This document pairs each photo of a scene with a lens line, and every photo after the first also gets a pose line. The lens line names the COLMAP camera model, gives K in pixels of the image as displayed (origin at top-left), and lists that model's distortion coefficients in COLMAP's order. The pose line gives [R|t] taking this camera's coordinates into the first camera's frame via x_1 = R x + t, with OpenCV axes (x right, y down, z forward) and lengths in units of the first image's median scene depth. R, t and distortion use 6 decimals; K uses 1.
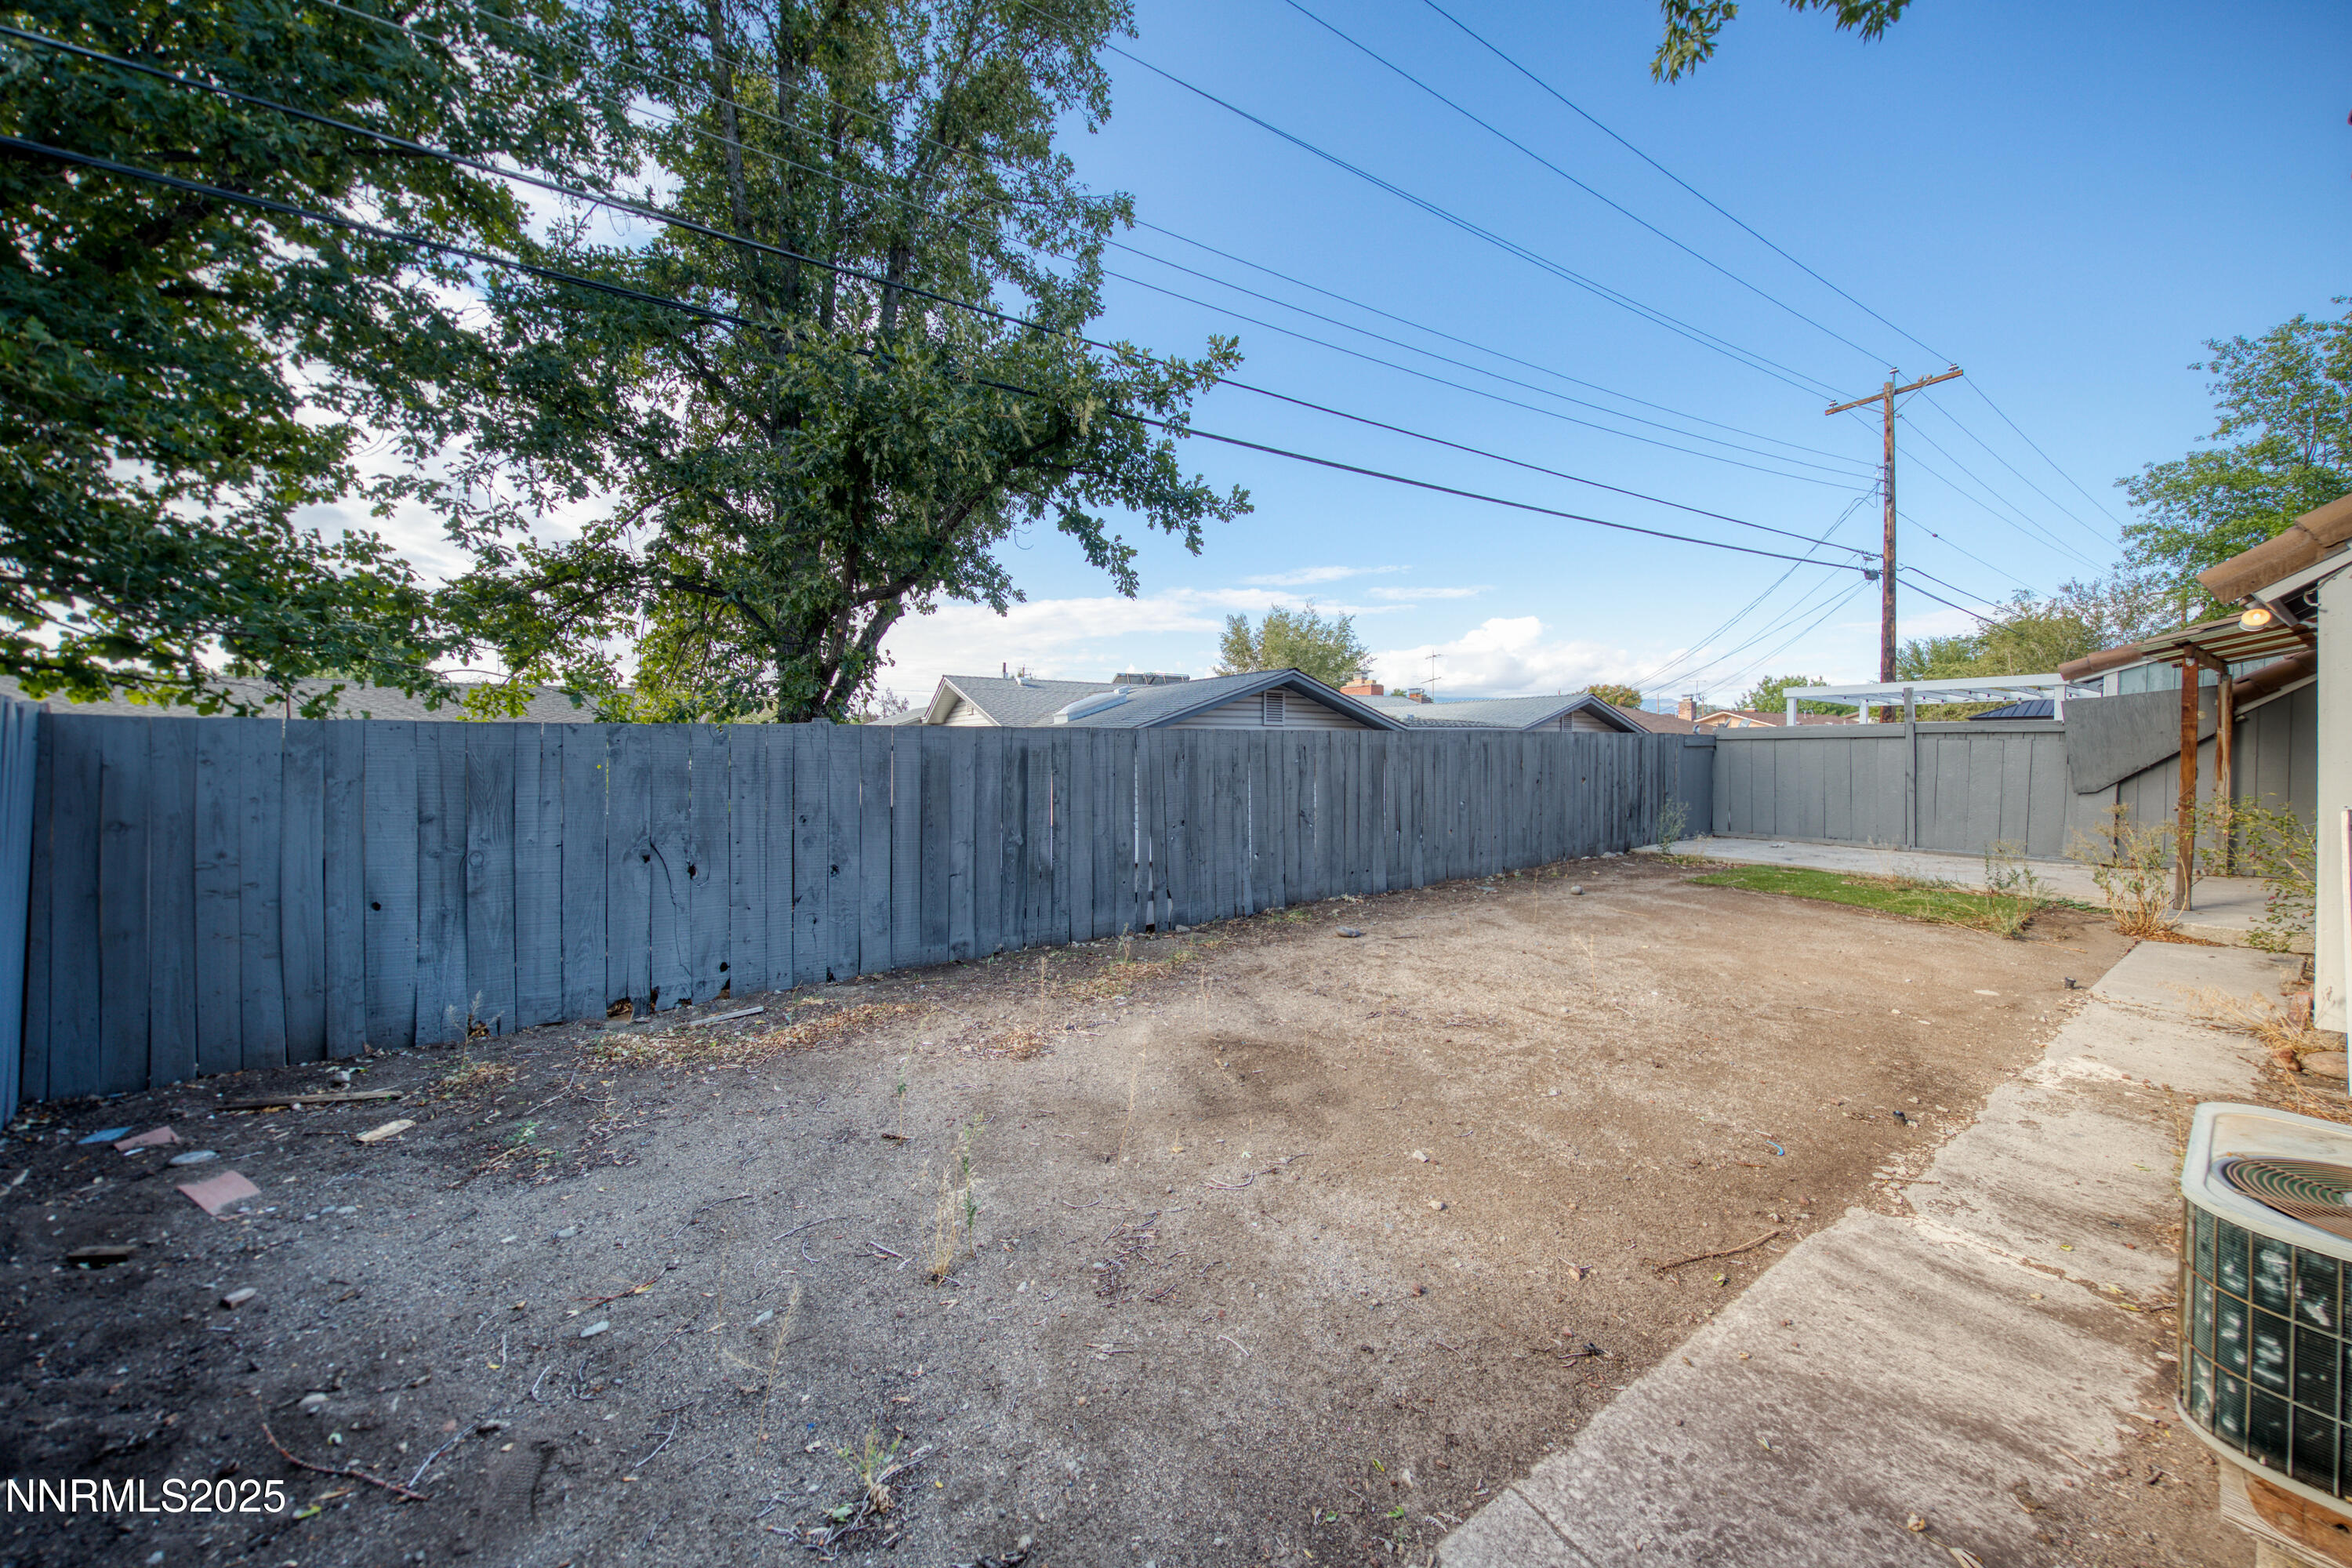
lens RADIAL K [[733.7, 0, 1177.3], [0, 733.7, 747.8], [0, 0, 1]] dist [-0.001294, -0.000124]
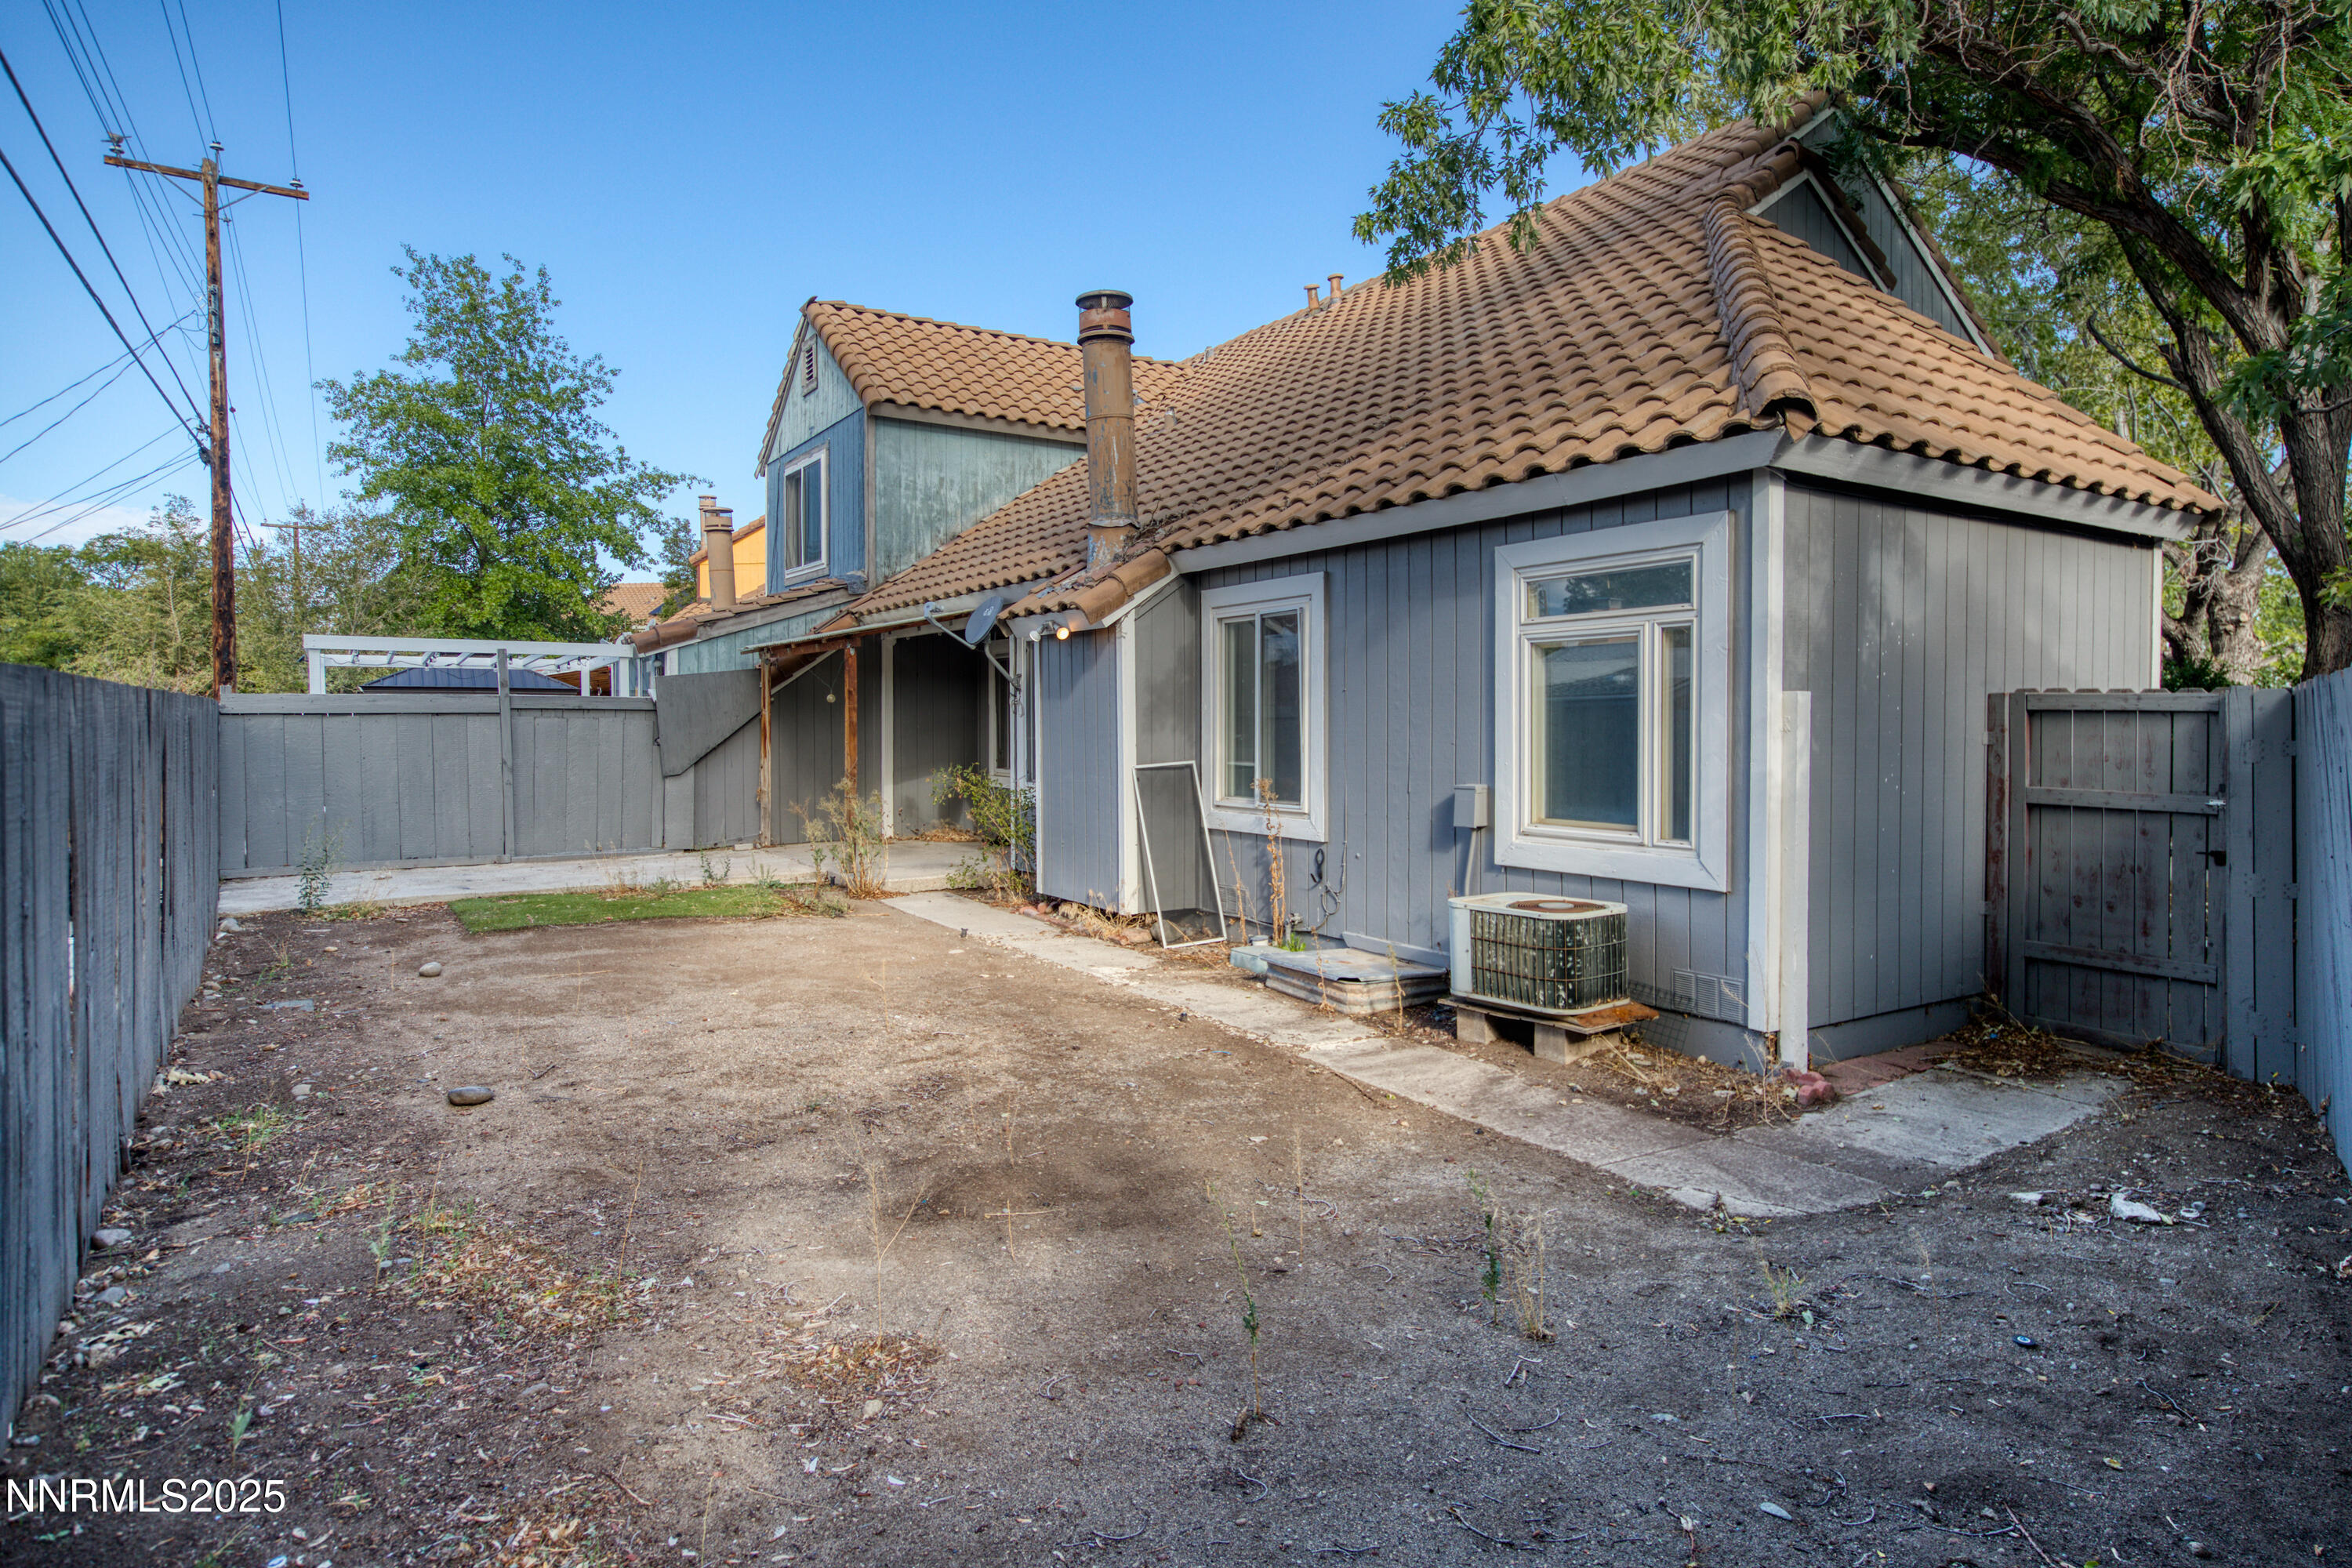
lens RADIAL K [[1280.1, 0, 1177.2], [0, 1280.1, 746.0], [0, 0, 1]] dist [0.016250, -0.000323]
pose [[0.032330, -0.019104, 0.999295, -0.982396], [0.002288, 0.999816, 0.019040, -0.014248], [-0.999475, 0.001671, 0.032368, 0.721624]]
